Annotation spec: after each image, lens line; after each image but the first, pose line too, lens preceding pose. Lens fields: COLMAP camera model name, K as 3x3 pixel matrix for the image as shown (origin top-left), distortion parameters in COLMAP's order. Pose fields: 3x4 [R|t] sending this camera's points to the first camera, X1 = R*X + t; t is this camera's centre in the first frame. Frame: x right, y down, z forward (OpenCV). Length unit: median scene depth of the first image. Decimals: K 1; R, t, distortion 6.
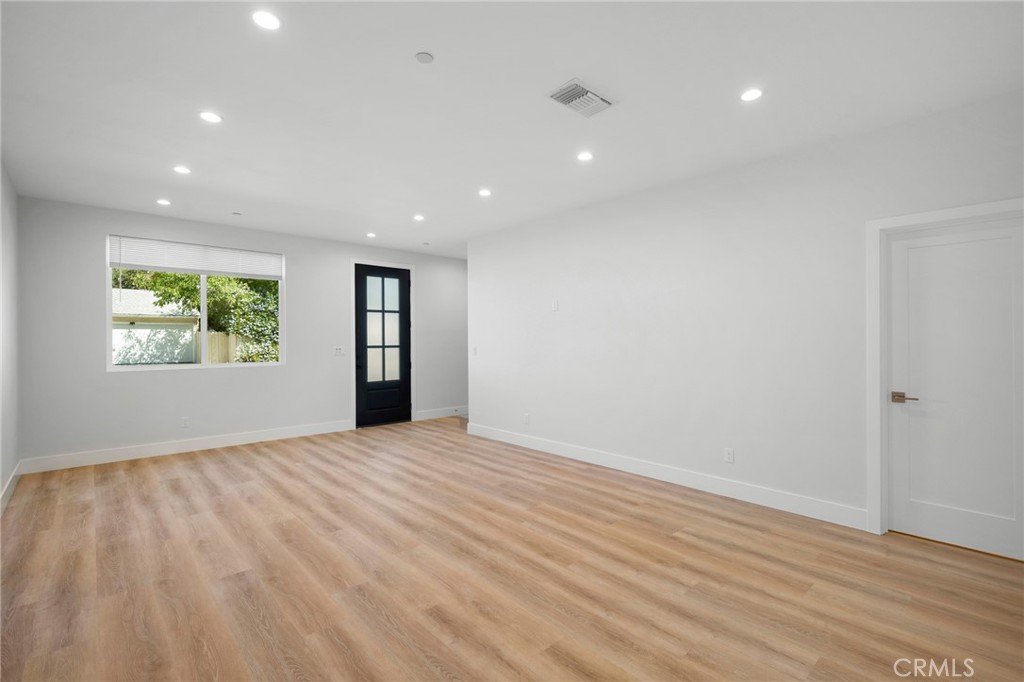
lens RADIAL K [[460.6, 0, 515.3], [0, 460.6, 341.5], [0, 0, 1]] dist [-0.002421, -0.000083]
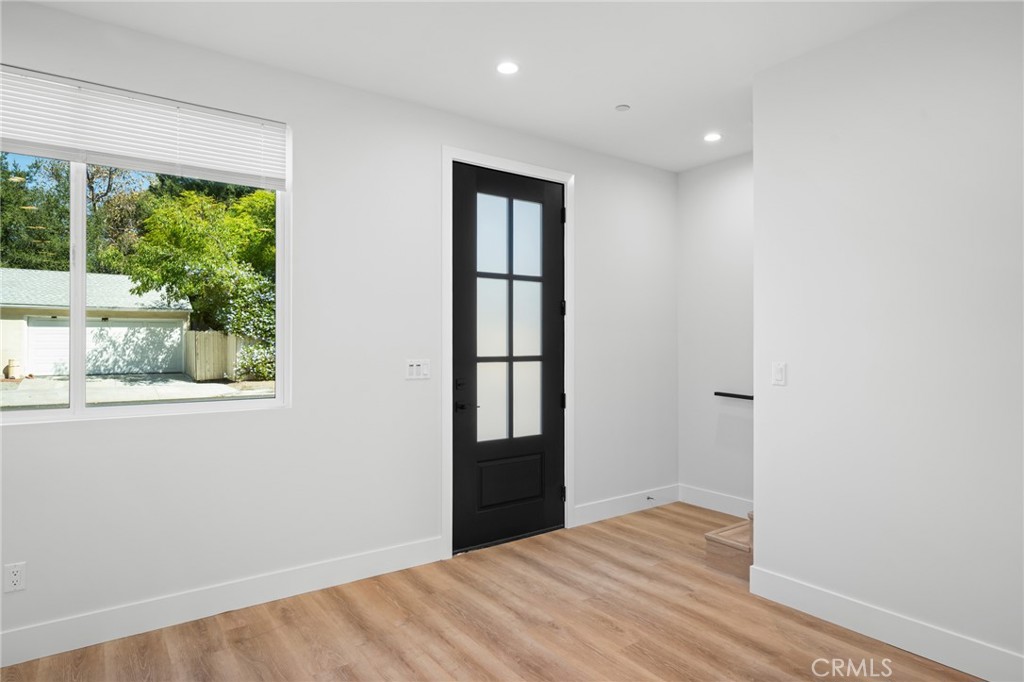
lens RADIAL K [[582.3, 0, 514.5], [0, 582.3, 342.5], [0, 0, 1]] dist [-0.003401, 0.001925]
pose [[0.993419, 0.004541, -0.114450, -0.256806], [-0.005128, 0.999975, -0.004834, -0.001852], [0.114426, 0.005389, 0.993417, 0.535171]]
